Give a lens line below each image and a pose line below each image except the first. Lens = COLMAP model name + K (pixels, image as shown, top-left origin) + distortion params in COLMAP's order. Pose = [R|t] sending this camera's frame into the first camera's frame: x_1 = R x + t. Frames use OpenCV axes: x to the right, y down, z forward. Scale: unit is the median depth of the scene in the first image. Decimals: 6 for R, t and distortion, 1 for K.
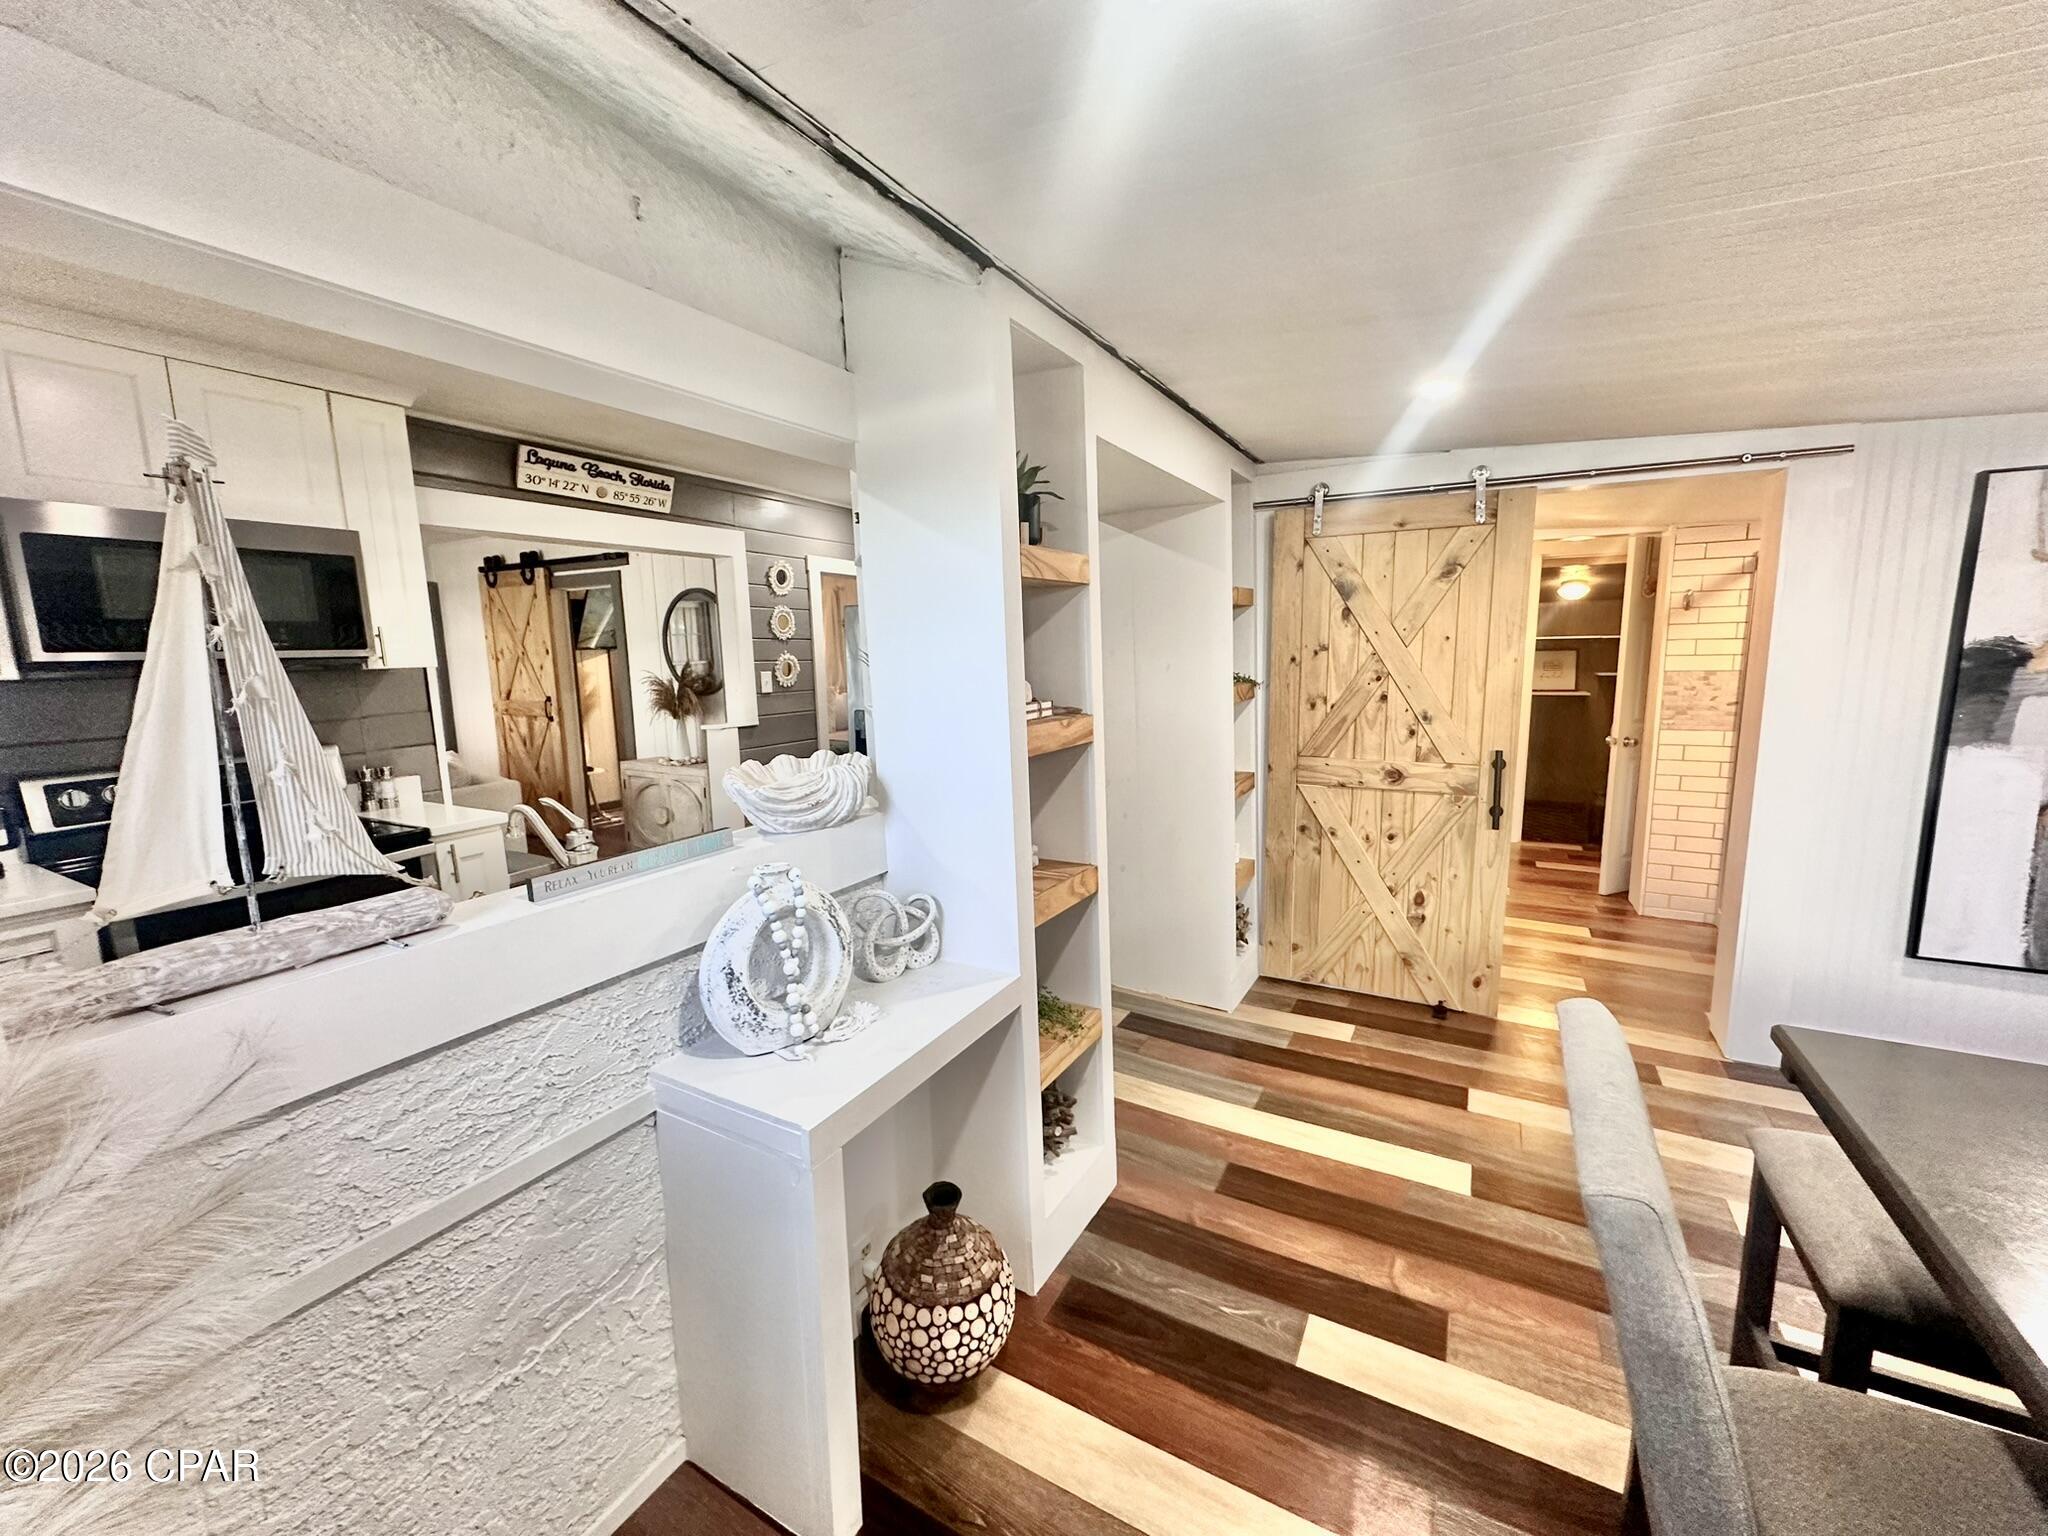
lens RADIAL K [[818.8, 0, 1025.2], [0, 818.8, 771.3], [0, 0, 1]] dist [0.000756, 0.000237]
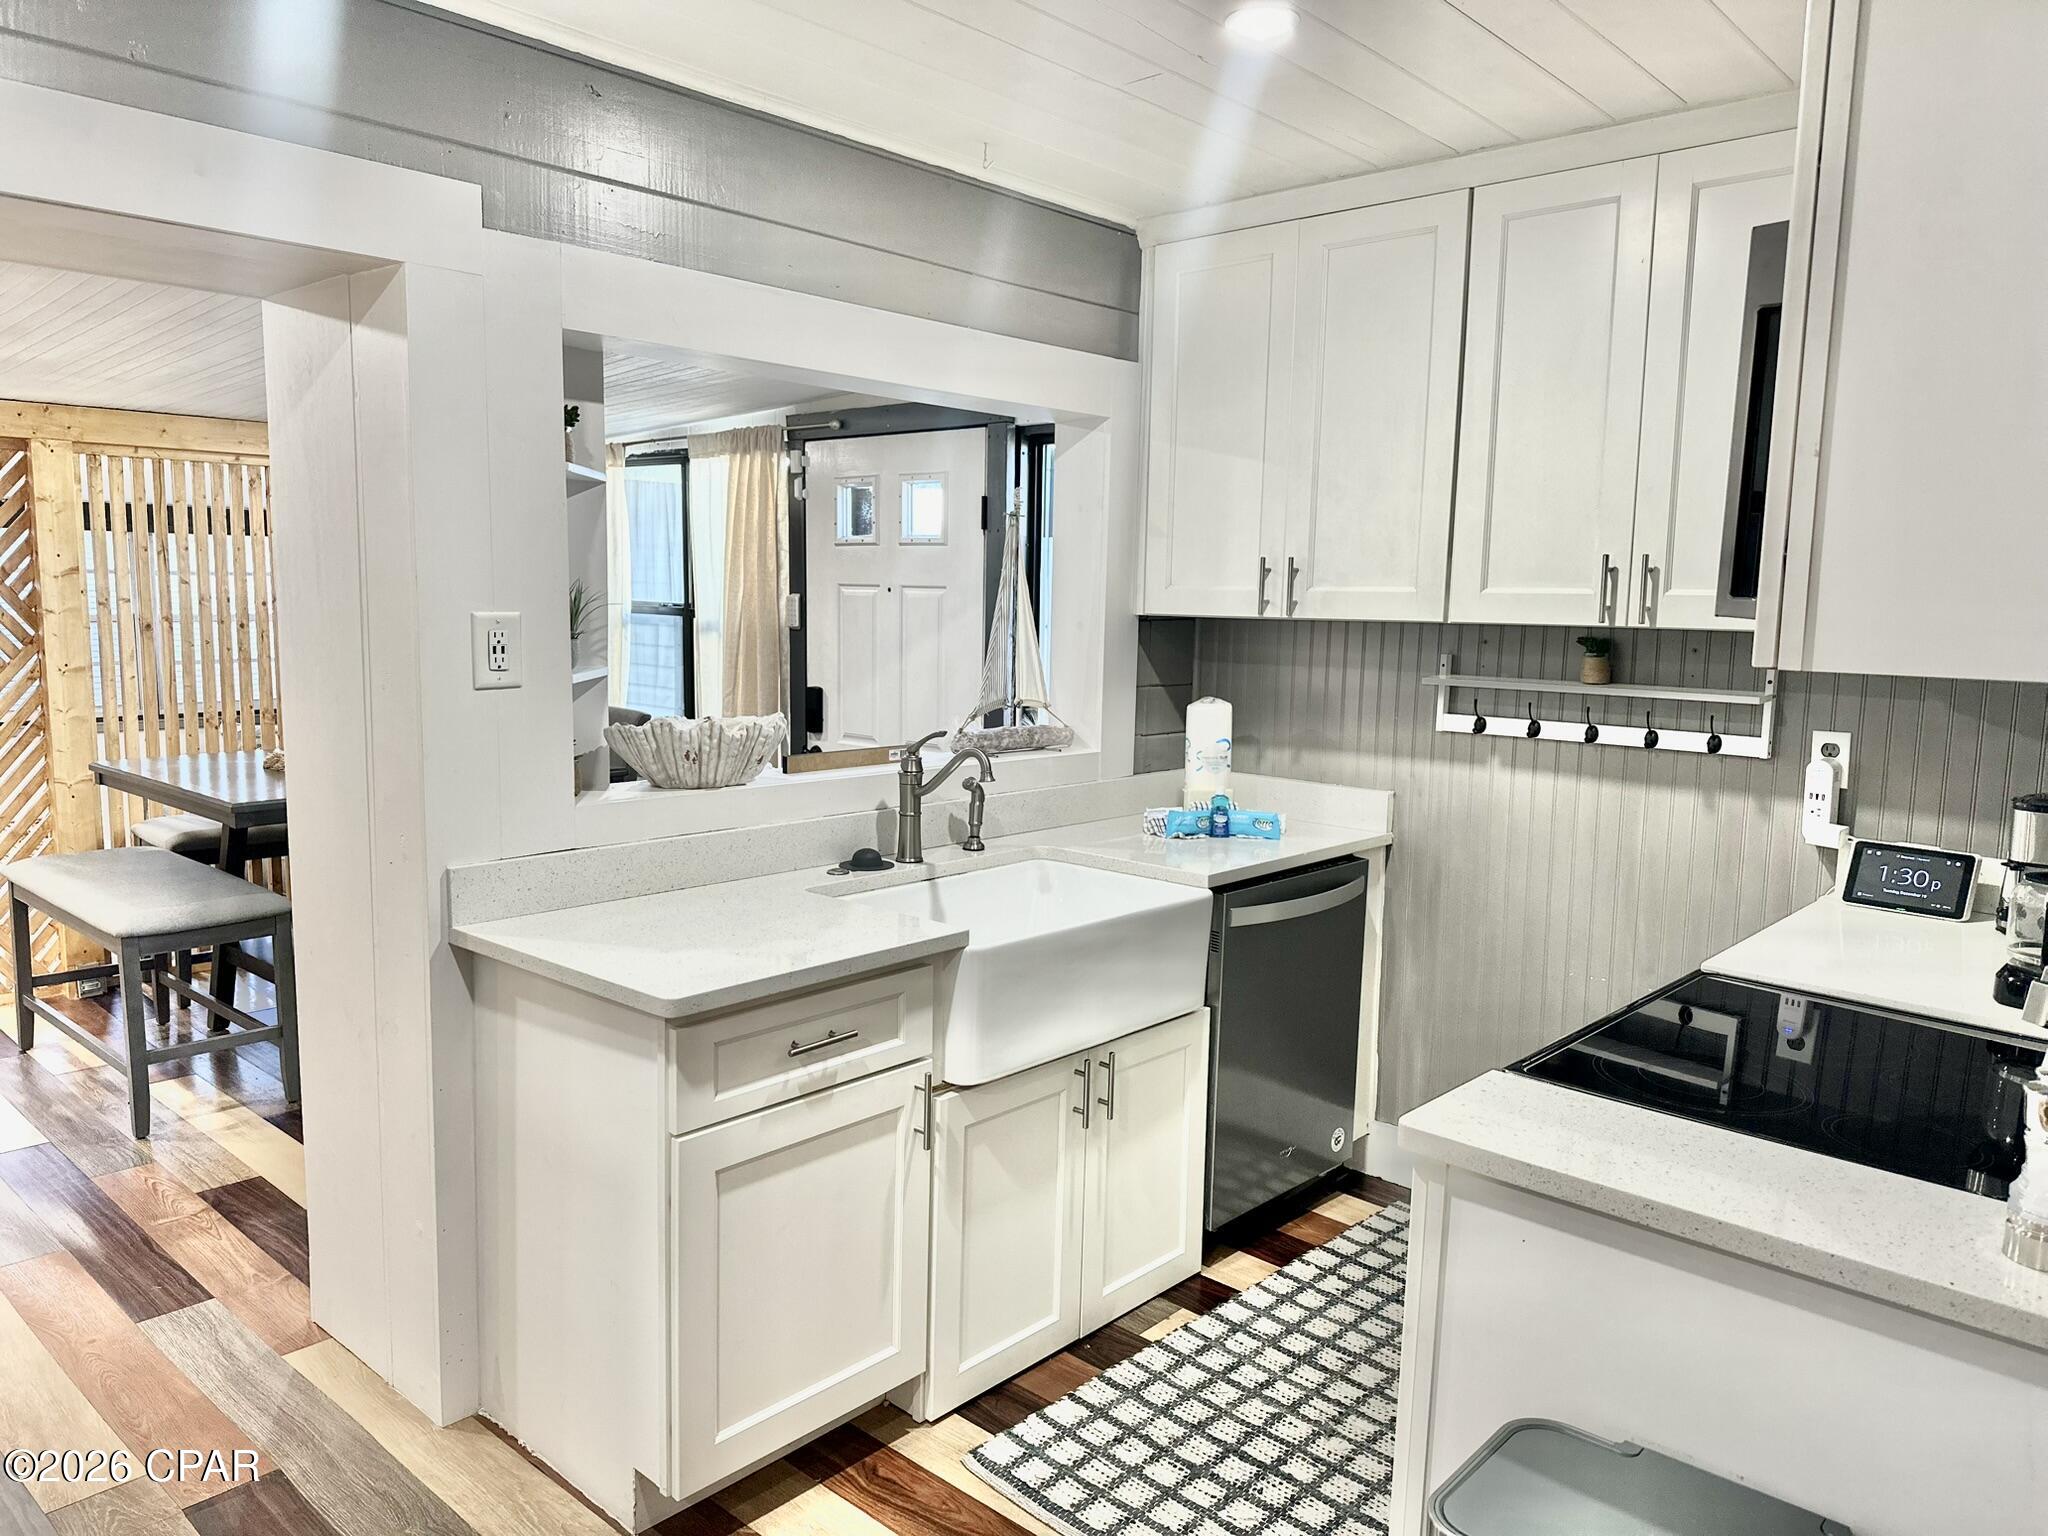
lens RADIAL K [[1438.5, 0, 1029.0], [0, 1438.5, 777.9], [0, 0, 1]] dist [0.076792, -0.094135]
pose [[-0.972556, -0.031935, 0.230468, -0.574458], [0.032193, 0.962539, 0.269226, -0.209023], [-0.230432, 0.269257, -0.935095, 1.398402]]
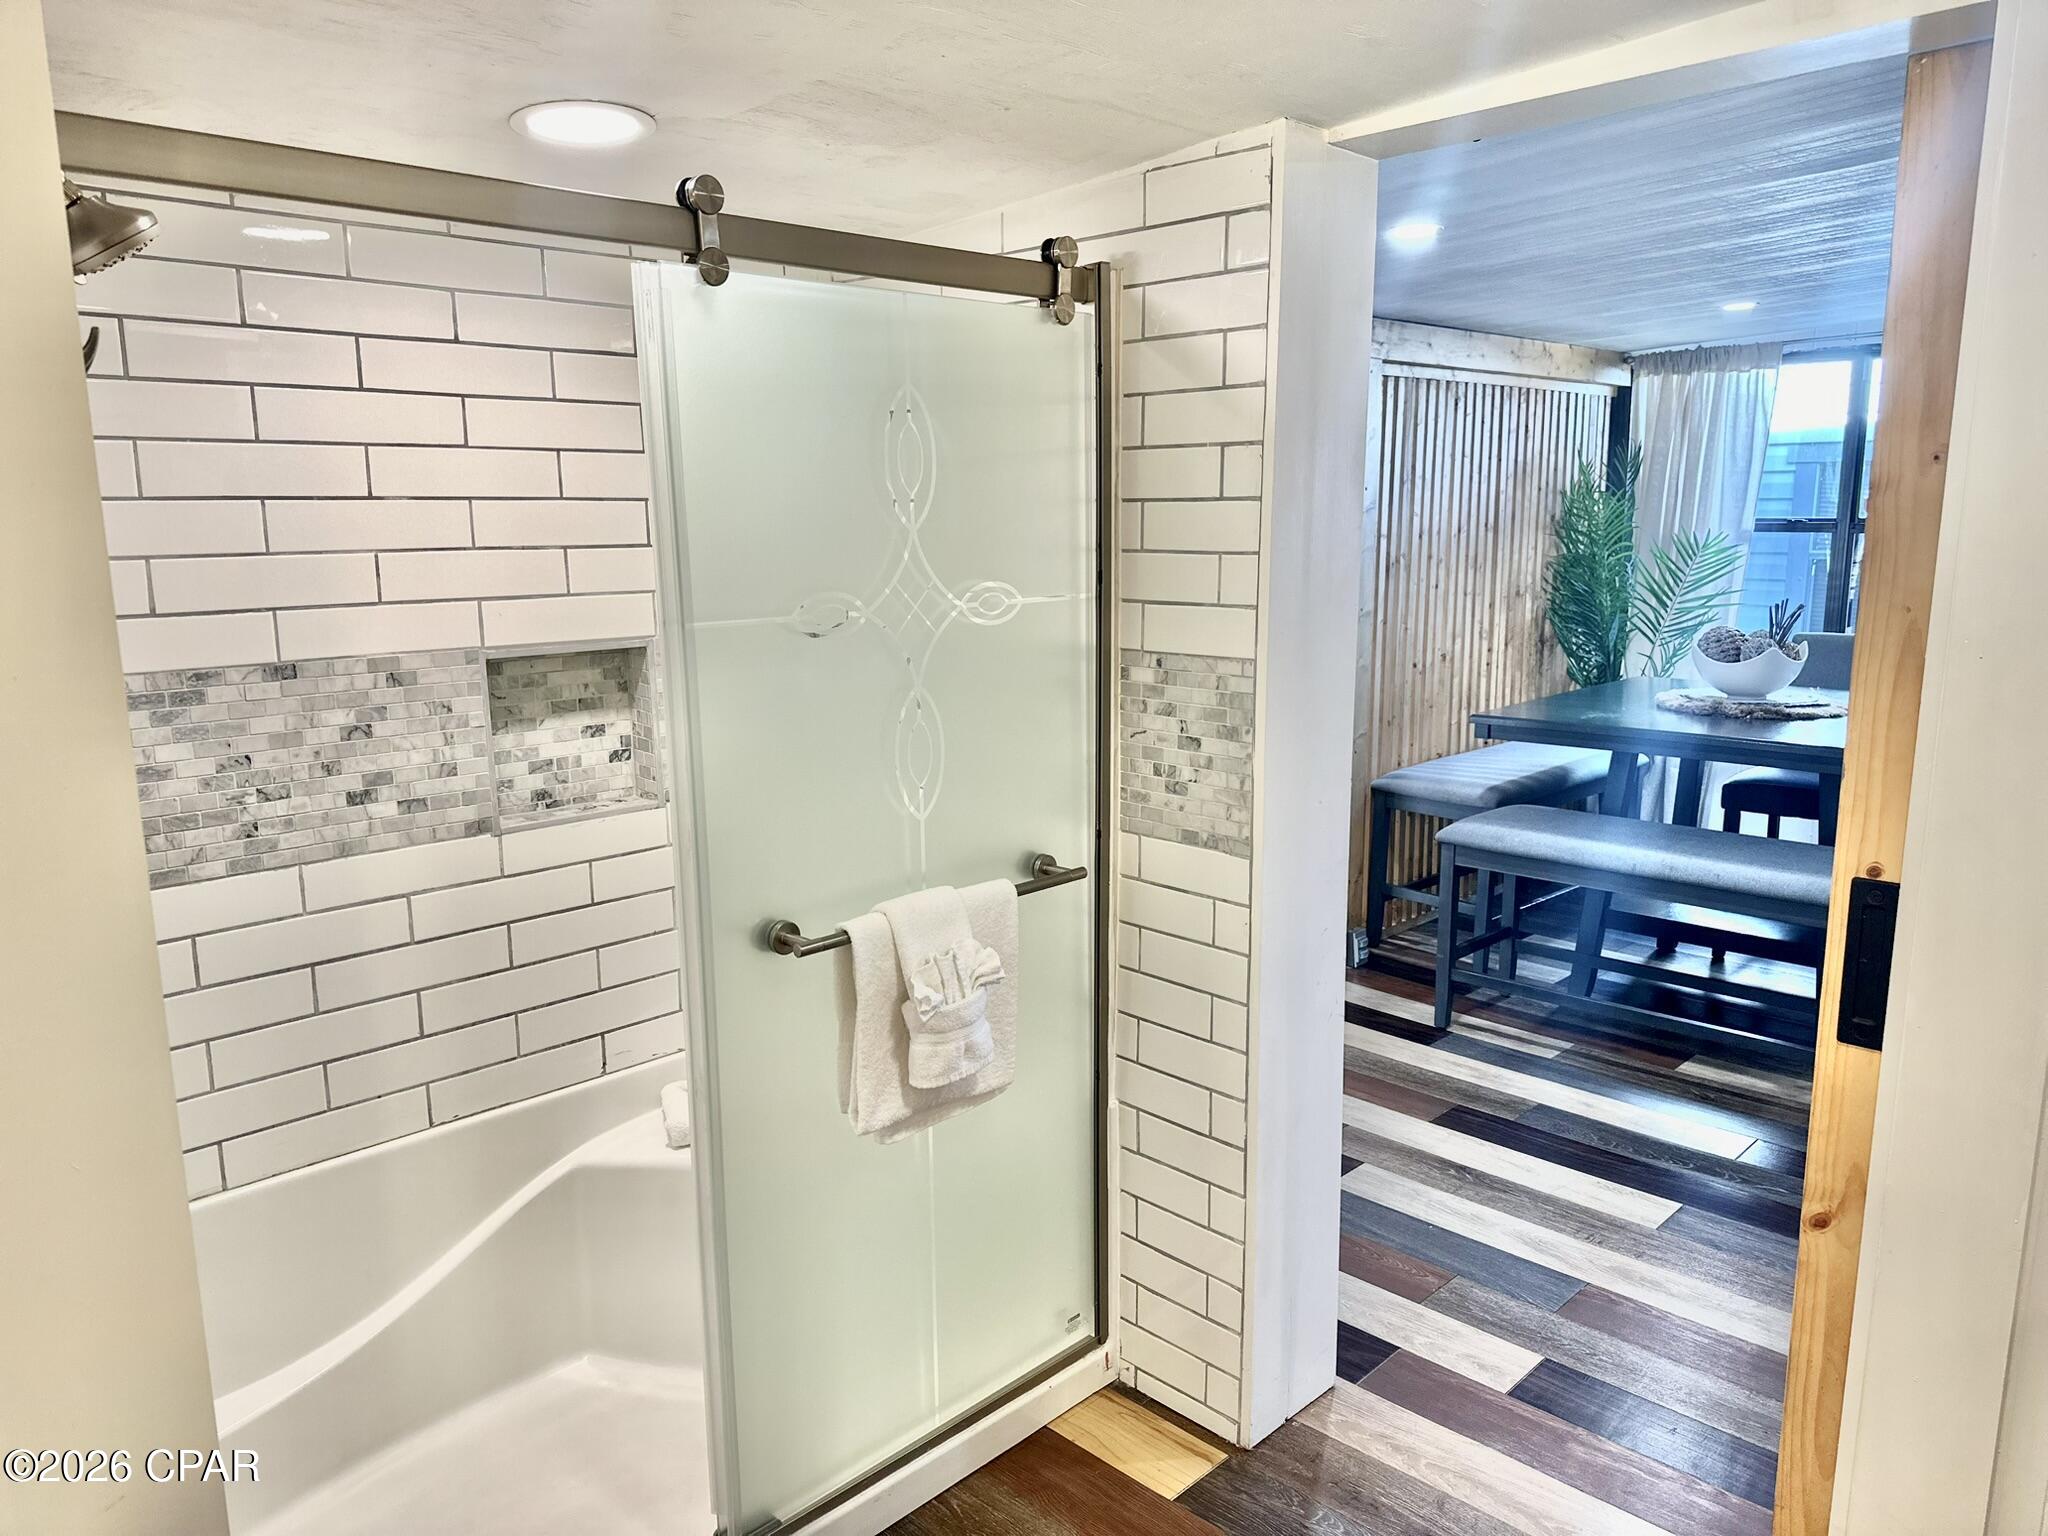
lens RADIAL K [[1438.5, 0, 1028.0], [0, 1438.5, 776.7], [0, 0, 1]] dist [0.076792, -0.094135]
pose [[-0.962051, -0.024567, 0.271761, 0.728105], [0.067200, 0.943934, 0.323222, -0.265172], [-0.264465, 0.329219, -0.906462, 1.583825]]
